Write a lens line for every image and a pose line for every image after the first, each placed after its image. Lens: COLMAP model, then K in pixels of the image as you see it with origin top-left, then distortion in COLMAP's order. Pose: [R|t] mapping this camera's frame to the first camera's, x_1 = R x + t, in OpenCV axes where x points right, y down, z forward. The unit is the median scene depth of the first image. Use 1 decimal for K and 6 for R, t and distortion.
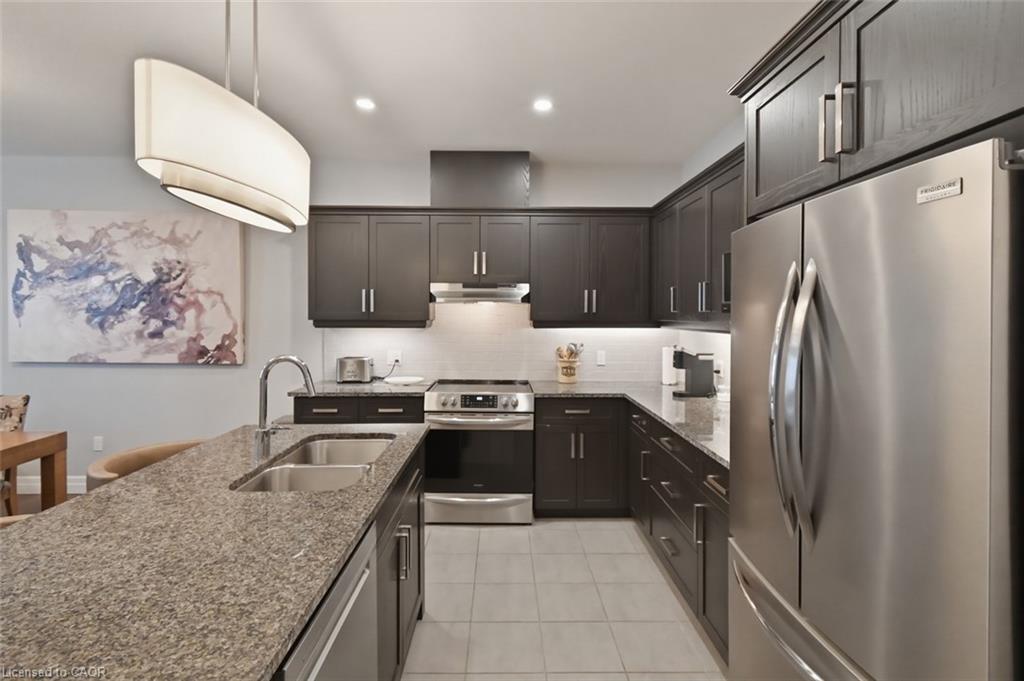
lens RADIAL K [[486.6, 0, 511.5], [0, 486.6, 319.1], [0, 0, 1]] dist [0.002782, 0.000129]
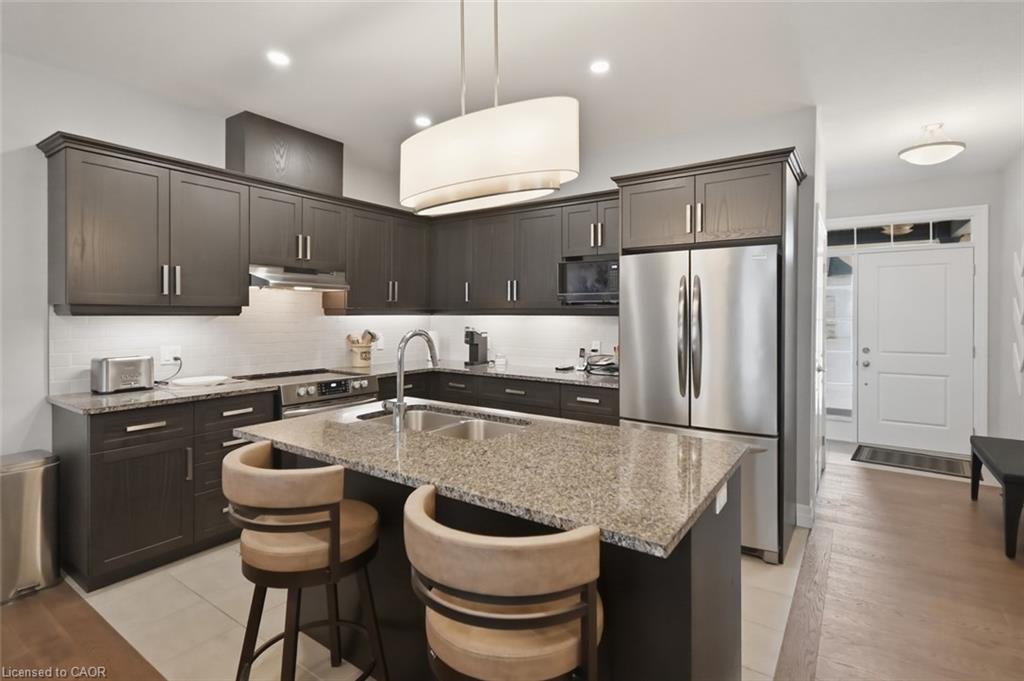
lens RADIAL K [[486.6, 0, 511.5], [0, 486.6, 319.1], [0, 0, 1]] dist [0.002782, 0.000129]
pose [[0.586984, -0.008458, 0.809554, -0.574677], [0.006692, 0.999962, 0.005595, 0.022381], [-0.809571, 0.002133, 0.587018, 0.104627]]
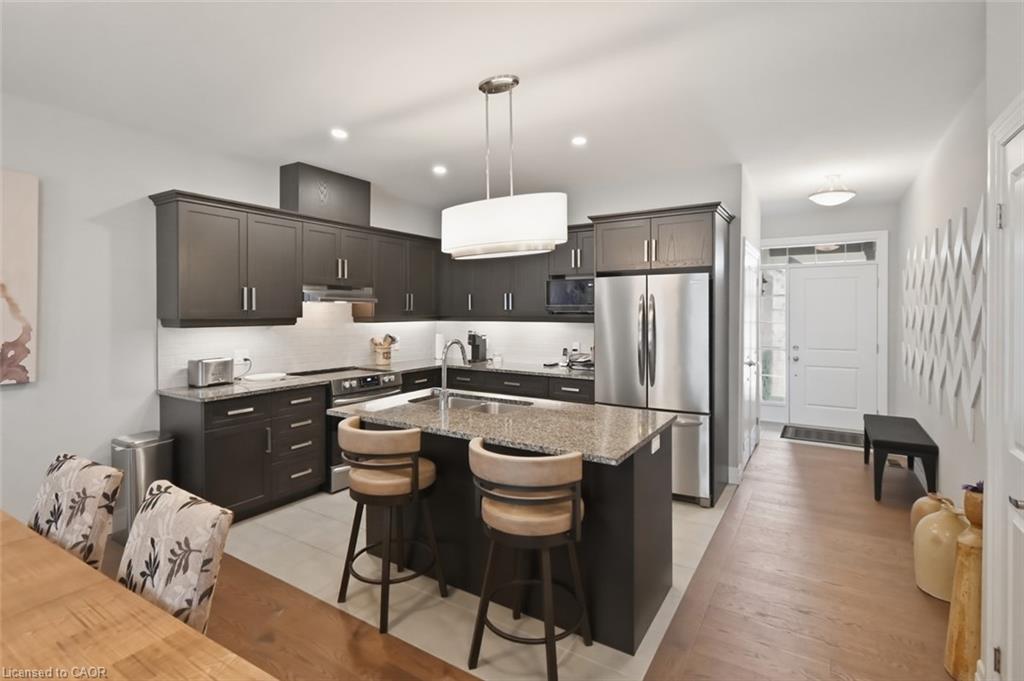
lens RADIAL K [[476.9, 0, 512.8], [0, 476.9, 317.6], [0, 0, 1]] dist [0.000285, -0.000116]
pose [[0.549920, -0.013893, 0.835102, -0.774034], [0.009891, 0.999900, 0.010121, -0.003931], [-0.835159, 0.002694, 0.550002, 0.013754]]
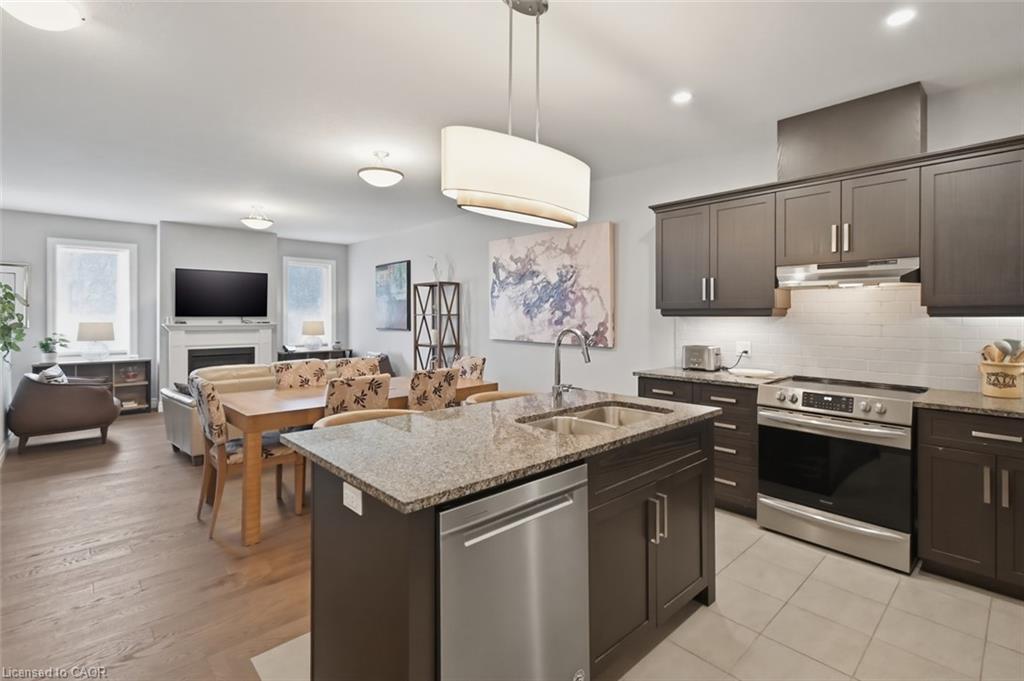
lens RADIAL K [[476.9, 0, 512.8], [0, 476.9, 317.6], [0, 0, 1]] dist [0.000285, -0.000116]
pose [[0.663175, -0.000105, -0.748464, 0.165793], [-0.005717, 0.999970, -0.005206, 0.027120], [0.748442, 0.007731, 0.663155, 0.041939]]
